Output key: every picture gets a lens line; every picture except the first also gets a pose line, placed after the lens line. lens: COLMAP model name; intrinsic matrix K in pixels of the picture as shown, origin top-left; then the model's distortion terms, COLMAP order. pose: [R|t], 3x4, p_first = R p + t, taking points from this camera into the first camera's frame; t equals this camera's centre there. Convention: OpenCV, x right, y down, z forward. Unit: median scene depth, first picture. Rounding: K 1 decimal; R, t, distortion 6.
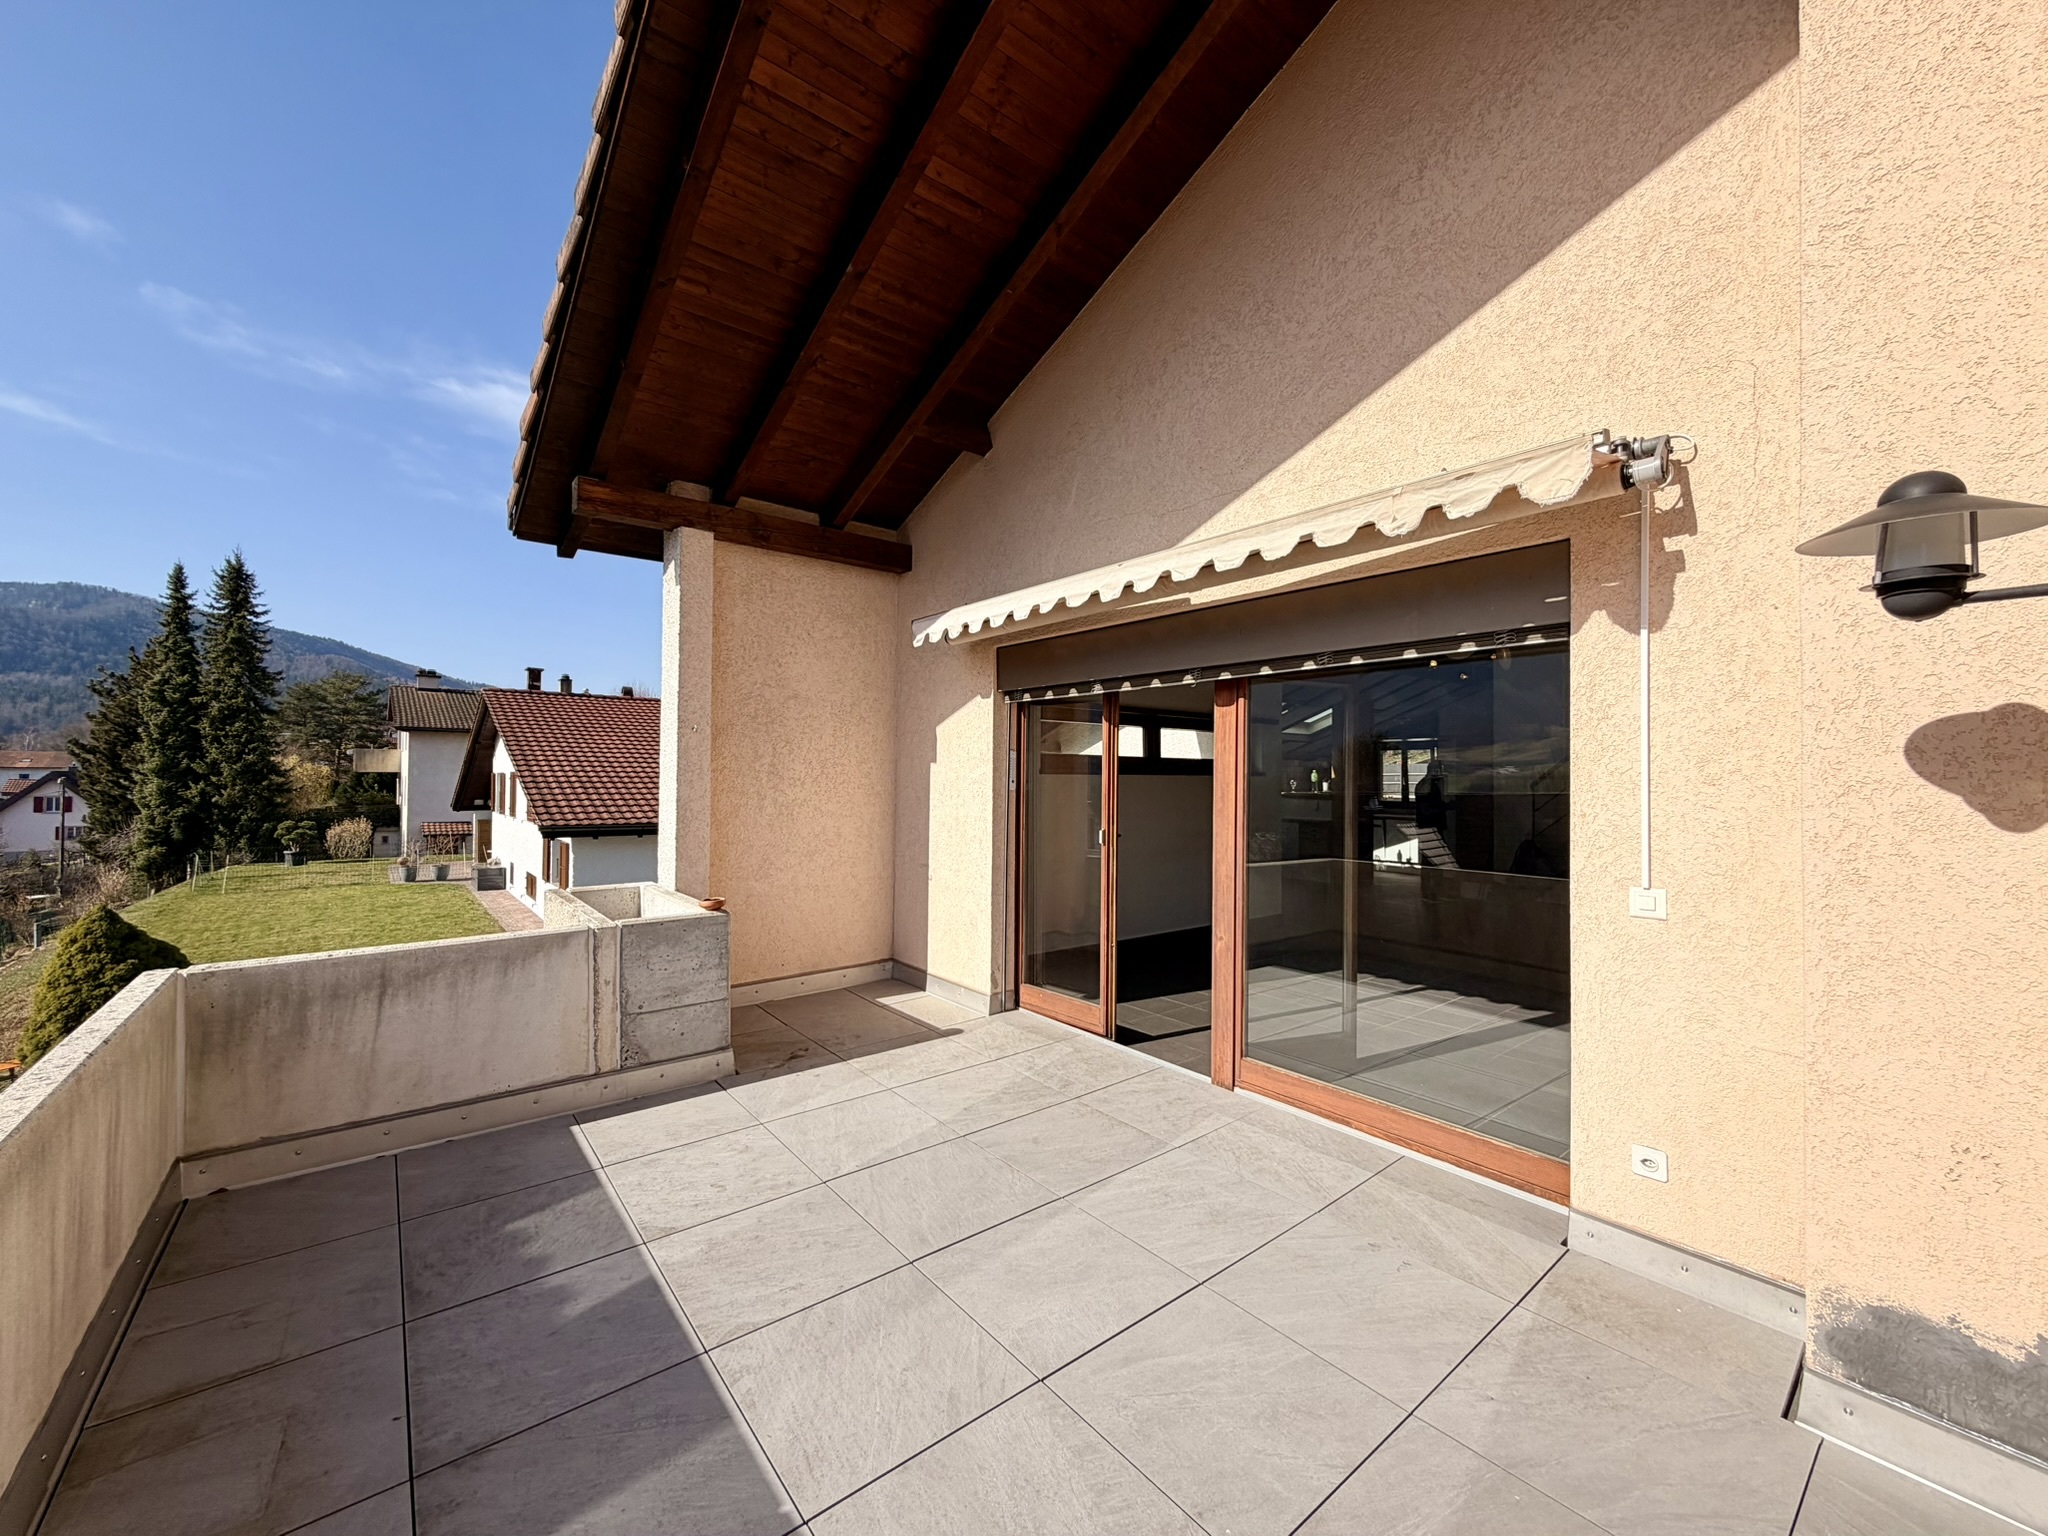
lens RADIAL K [[814.1, 0, 1016.4], [0, 814.1, 766.8], [0, 0, 1]] dist [0.000060, -0.000047]
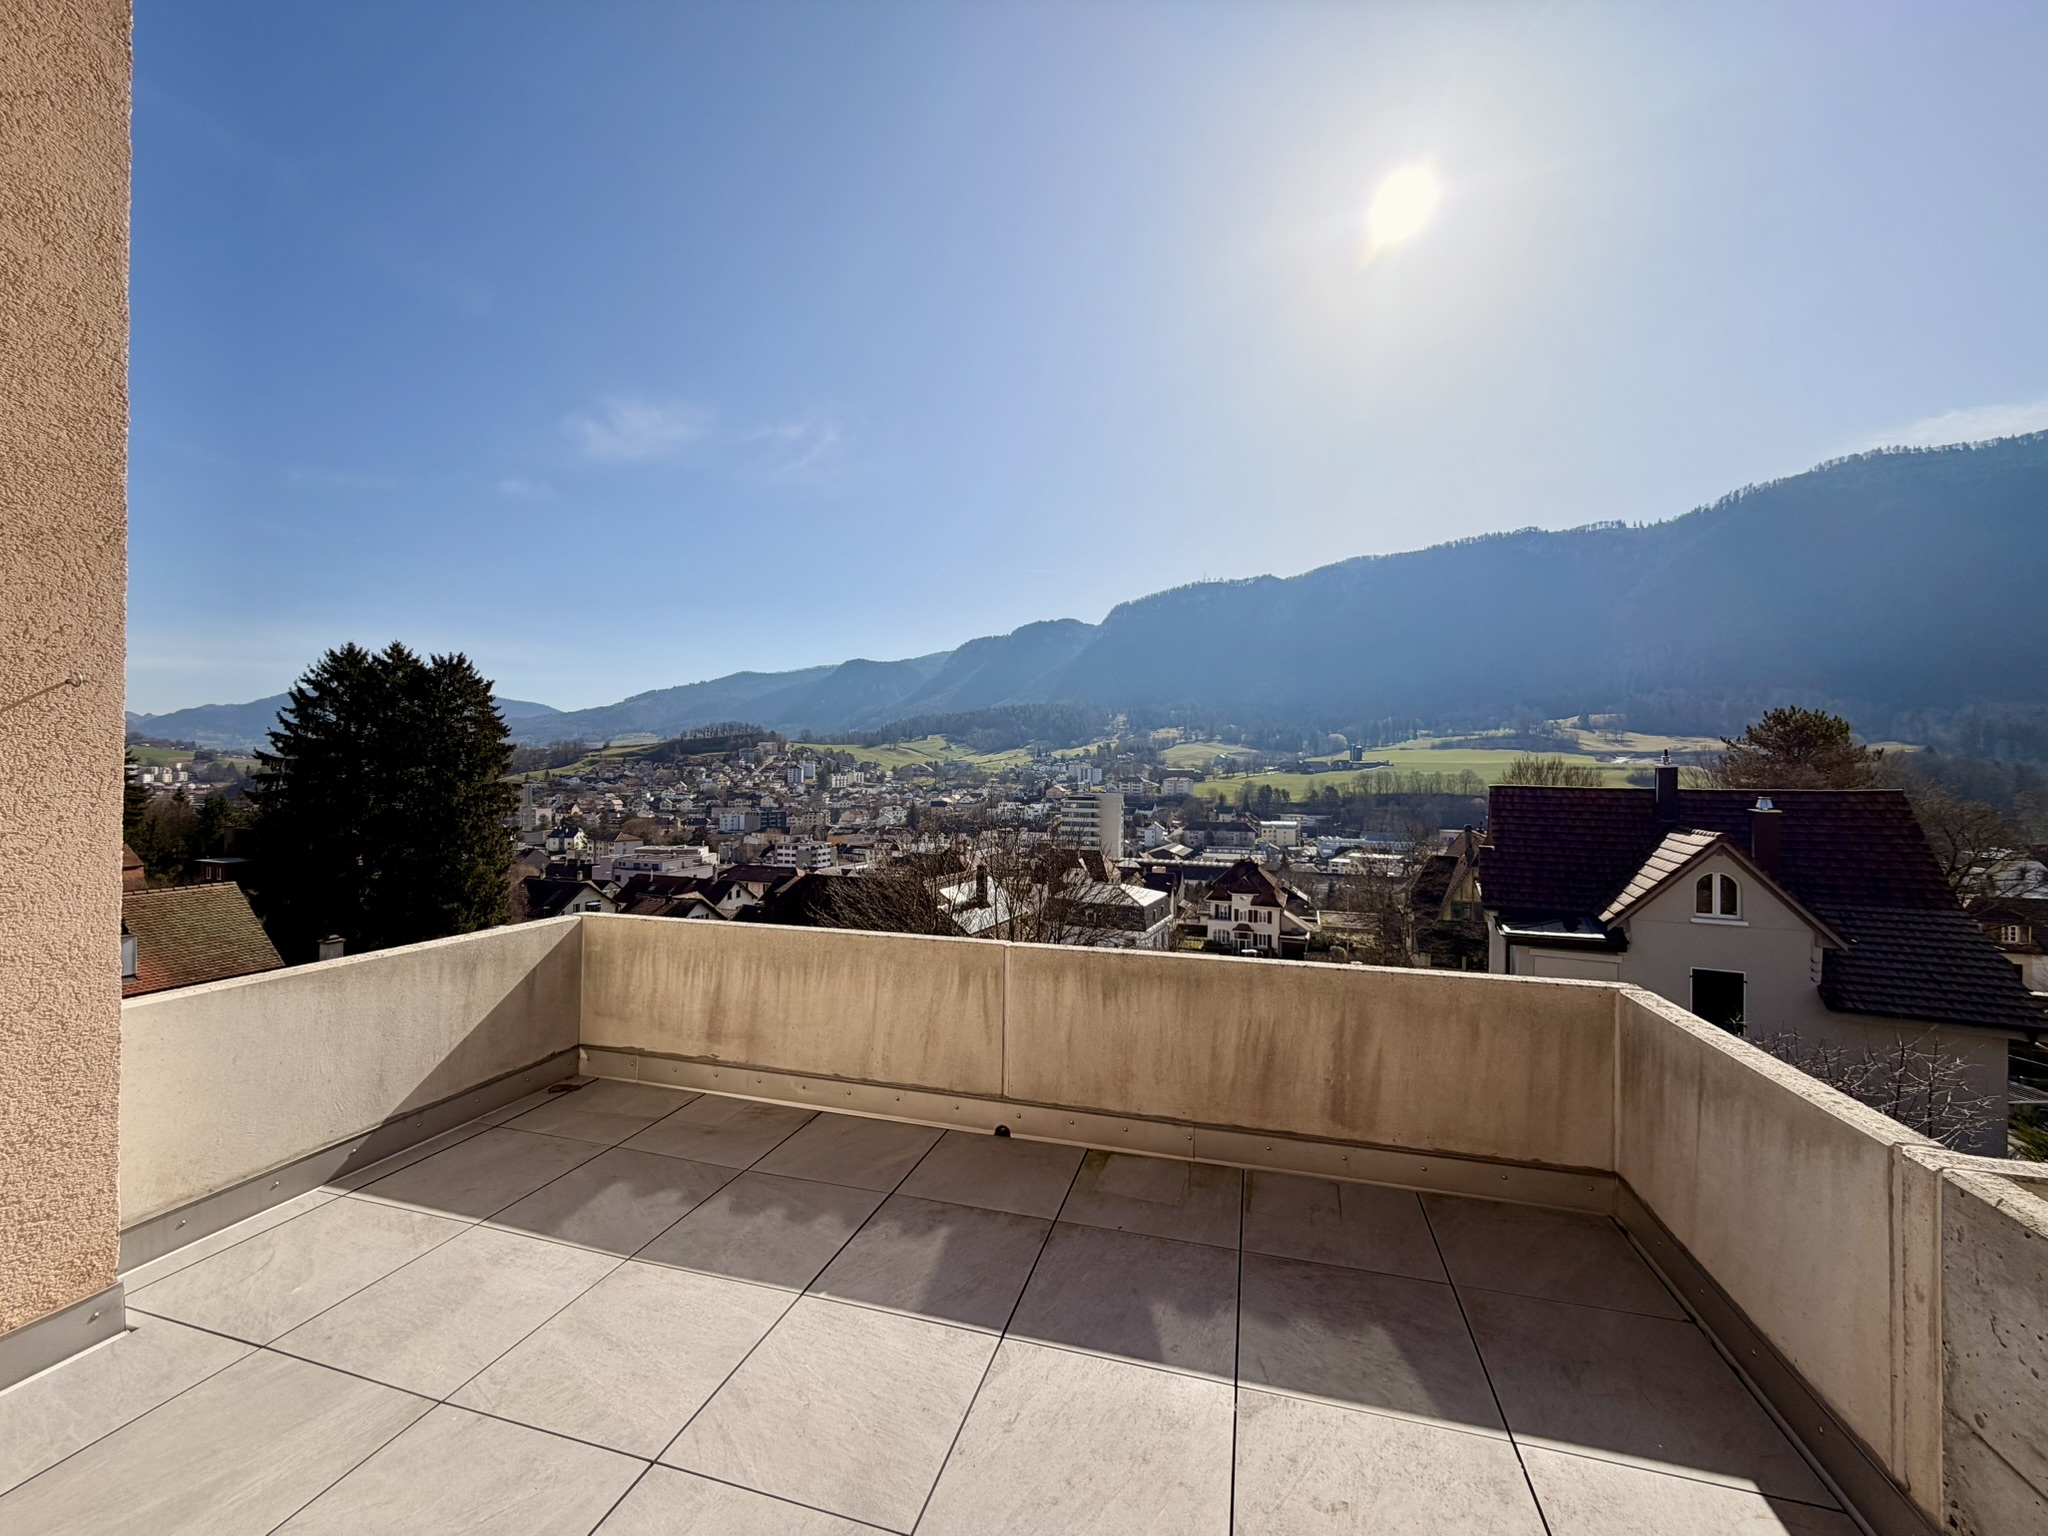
lens RADIAL K [[814.1, 0, 1016.4], [0, 814.1, 766.8], [0, 0, 1]] dist [0.000060, -0.000047]
pose [[-0.815430, -0.016666, -0.578615, 0.119717], [-0.005253, 0.999757, -0.021392, 0.002066], [0.578831, -0.014404, -0.815320, 0.994643]]
